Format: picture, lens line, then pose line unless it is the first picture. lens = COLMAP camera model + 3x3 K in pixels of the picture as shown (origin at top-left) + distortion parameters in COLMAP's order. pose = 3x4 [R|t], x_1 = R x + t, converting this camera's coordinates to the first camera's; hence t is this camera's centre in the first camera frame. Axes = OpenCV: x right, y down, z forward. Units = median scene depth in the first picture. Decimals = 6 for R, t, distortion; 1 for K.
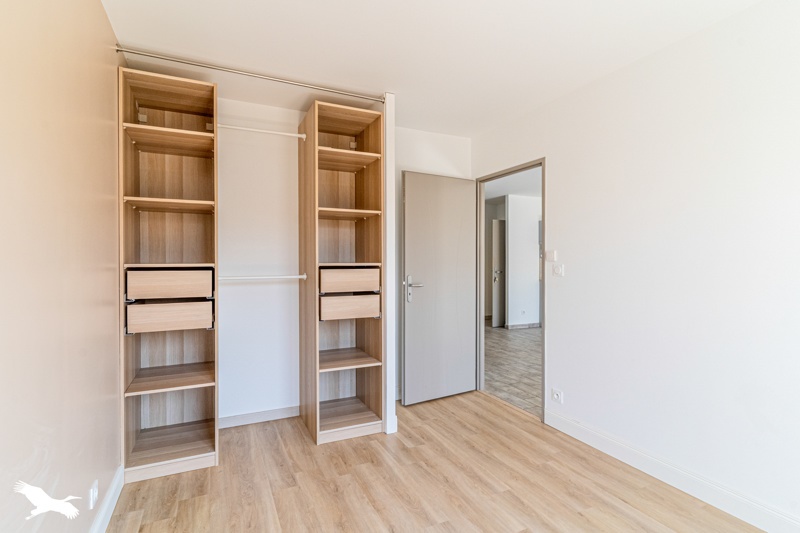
lens RADIAL K [[388.4, 0, 400.0], [0, 388.4, 266.5], [0, 0, 1]] dist [-0.000482, -0.000219]
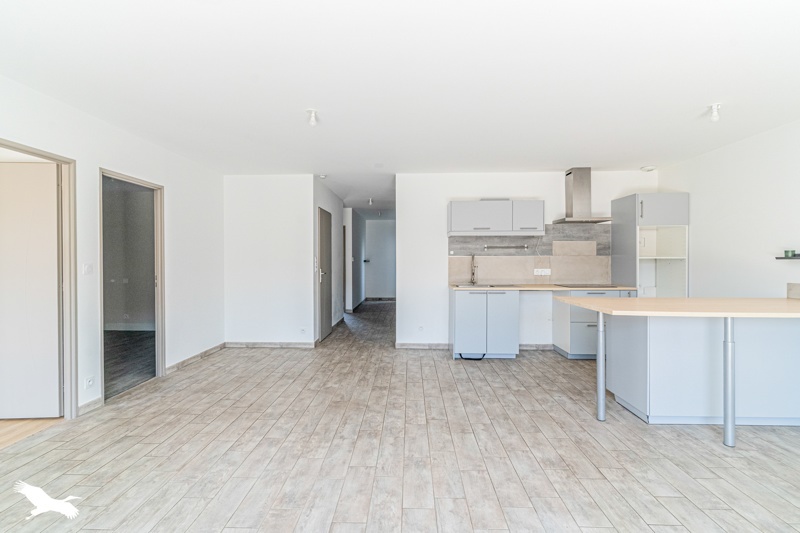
lens RADIAL K [[388.4, 0, 400.0], [0, 388.4, 266.5], [0, 0, 1]] dist [-0.000482, -0.000219]
pose [[0.888116, 0.010229, -0.459506, 1.156101], [-0.006578, 0.999933, 0.009545, -0.015974], [0.459573, -0.005454, 0.888123, 0.570361]]
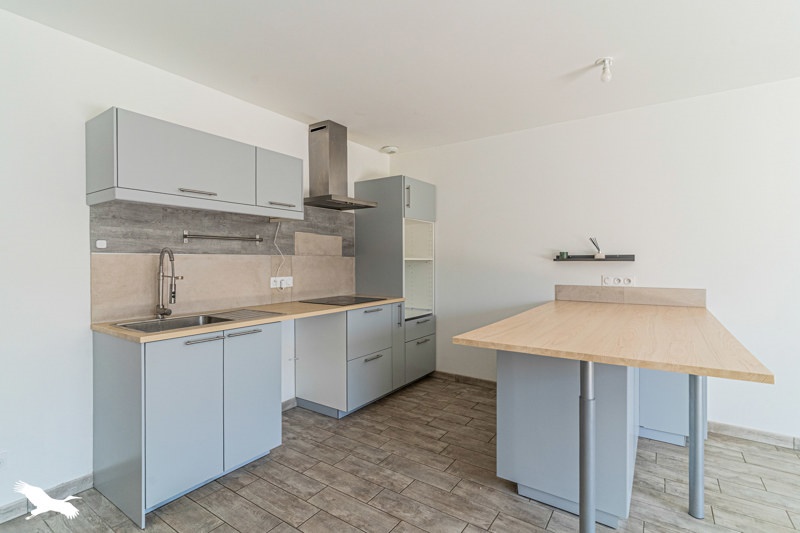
lens RADIAL K [[388.4, 0, 400.0], [0, 388.4, 266.5], [0, 0, 1]] dist [-0.000482, -0.000219]
pose [[0.872100, -0.005216, 0.489299, 0.782517], [0.003528, 0.999984, 0.004371, -0.022979], [-0.489315, -0.002085, 0.872105, 1.195072]]
